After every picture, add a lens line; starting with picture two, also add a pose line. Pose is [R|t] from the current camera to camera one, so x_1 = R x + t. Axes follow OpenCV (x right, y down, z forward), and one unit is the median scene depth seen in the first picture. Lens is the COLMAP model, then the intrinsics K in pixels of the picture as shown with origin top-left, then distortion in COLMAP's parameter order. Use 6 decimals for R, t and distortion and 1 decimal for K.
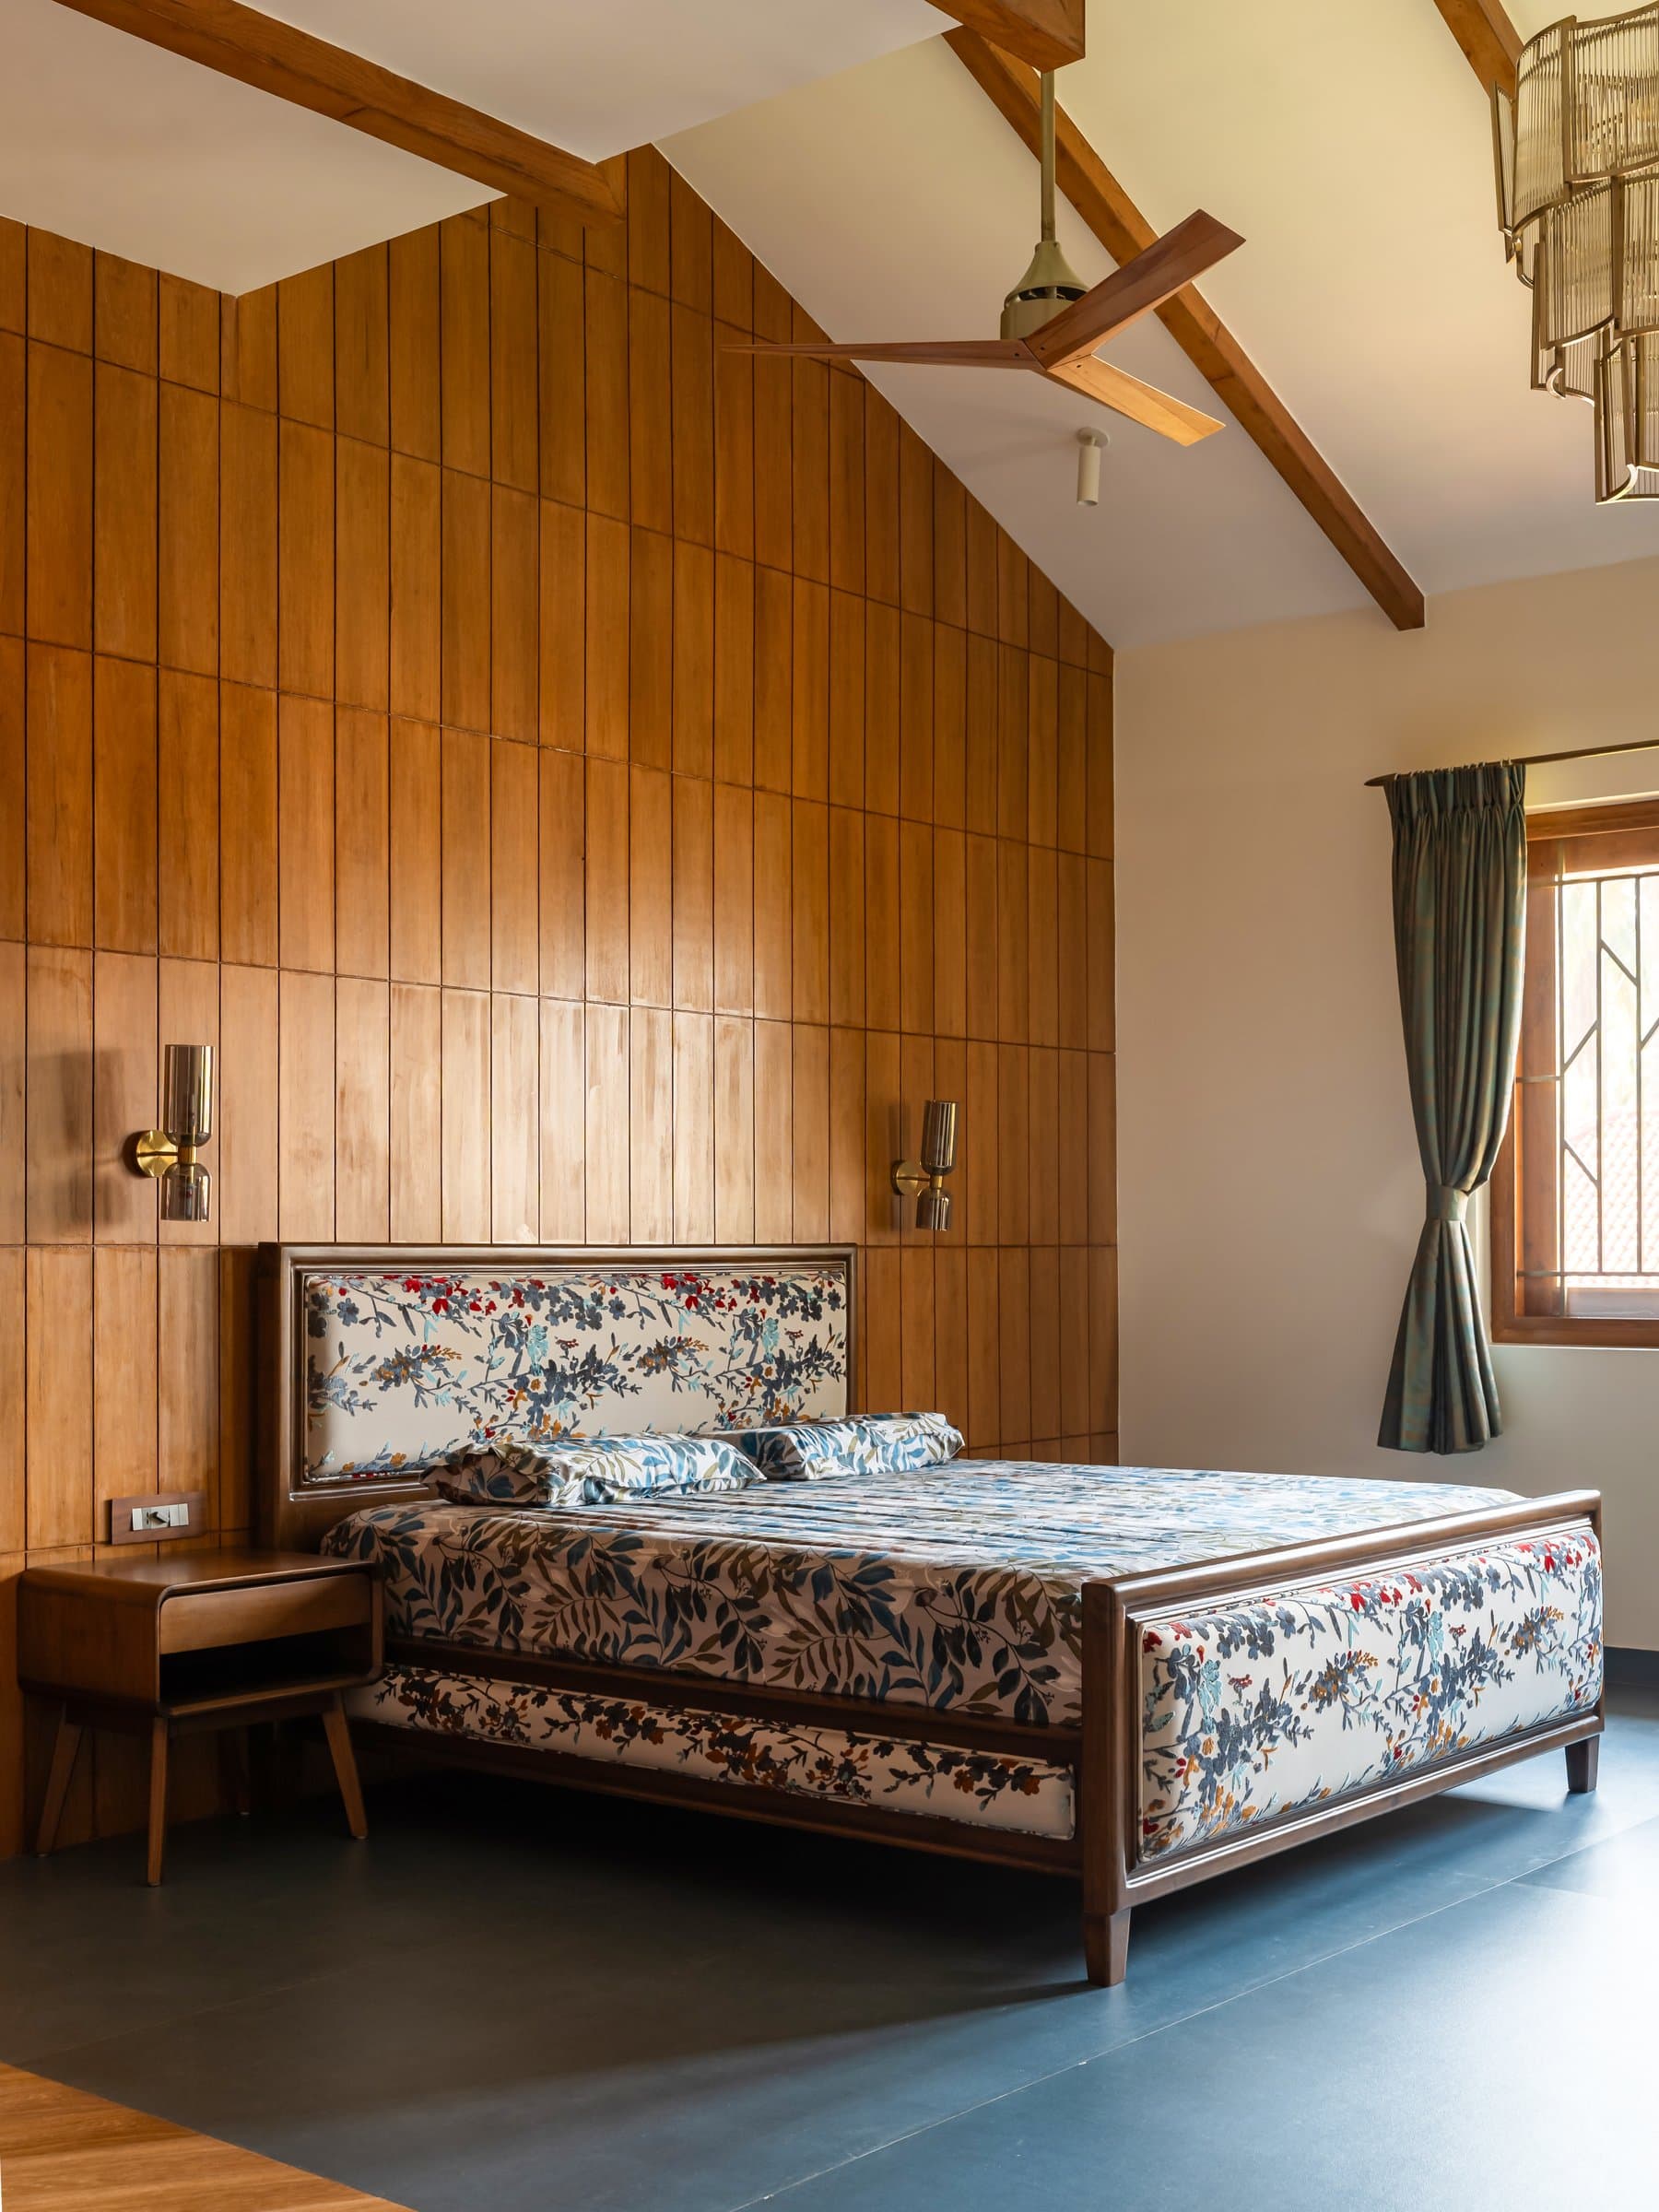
lens RADIAL K [[2585.4, 0, 829.5], [0, 2585.4, 1106.0], [0, 0, 1]] dist [-0.000546, 0.023155]
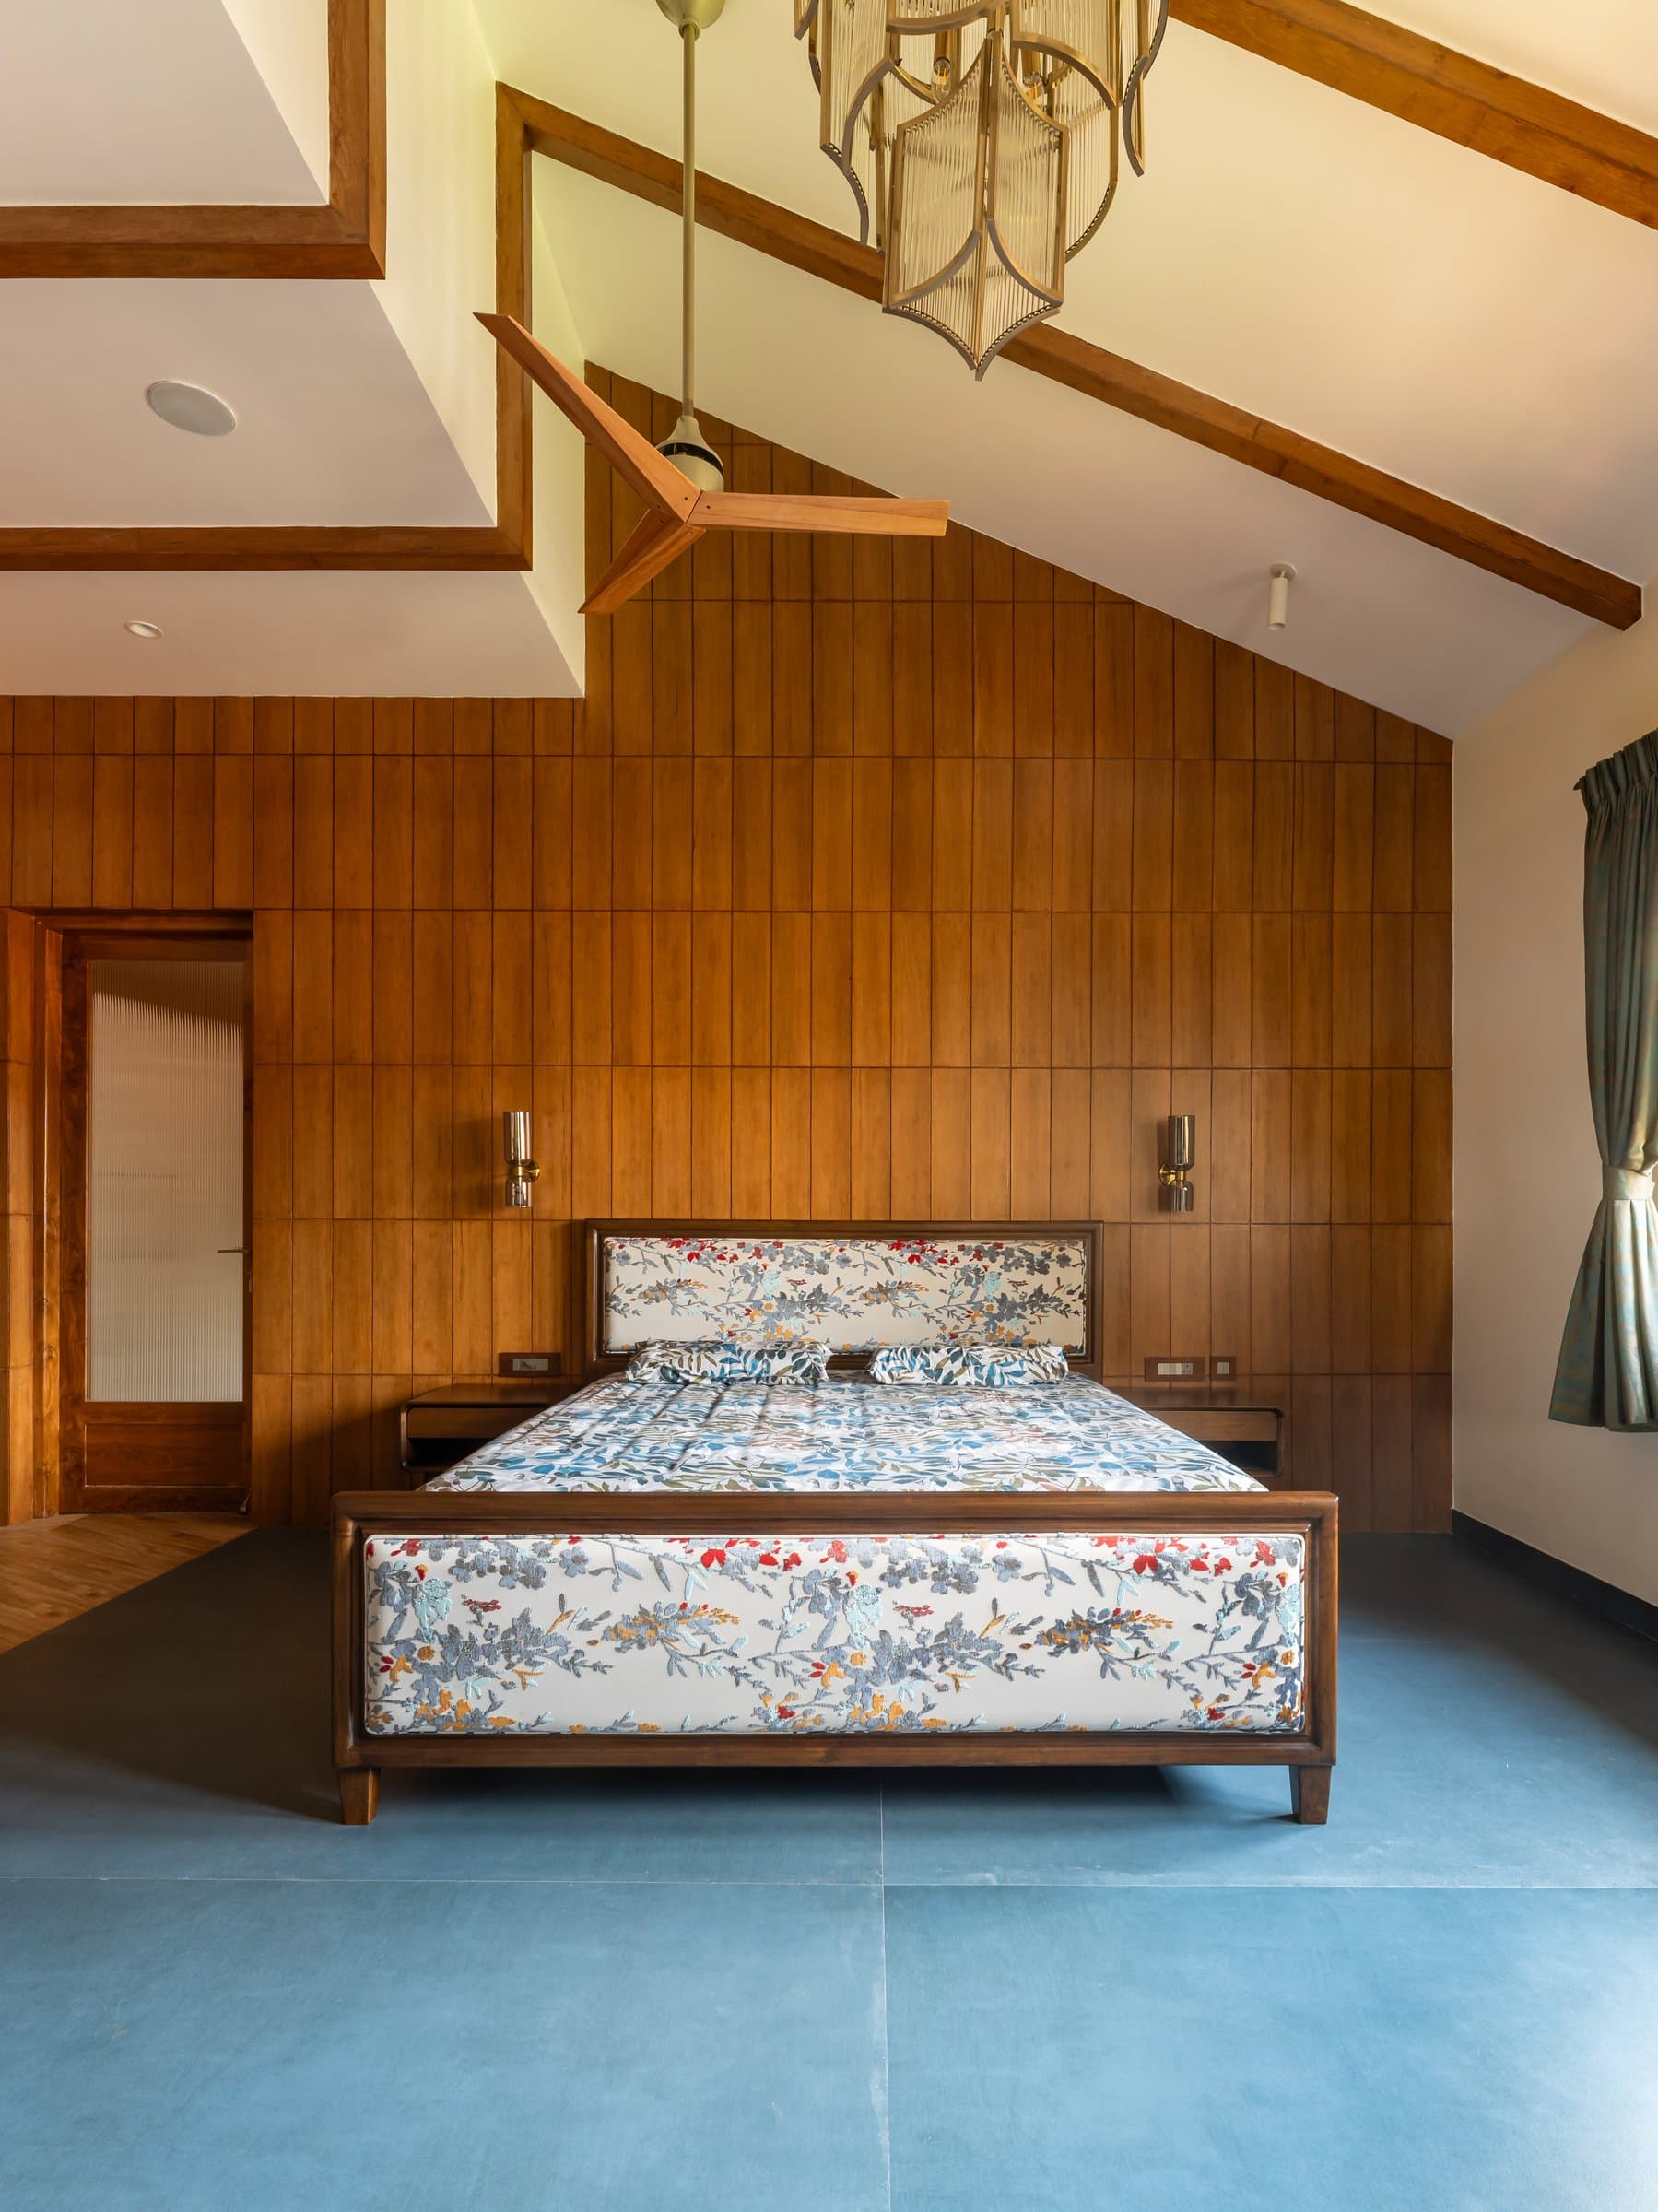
lens RADIAL K [[1130.9, 0, 829.1], [0, 1130.9, 1196.7], [0, 0, 1]] dist [-0.002331, -0.001306]
pose [[0.636915, -0.014874, -0.770791, 0.468777], [0.037589, 0.999224, 0.011778, 0.032658], [0.770017, -0.036475, 0.636980, 0.593875]]
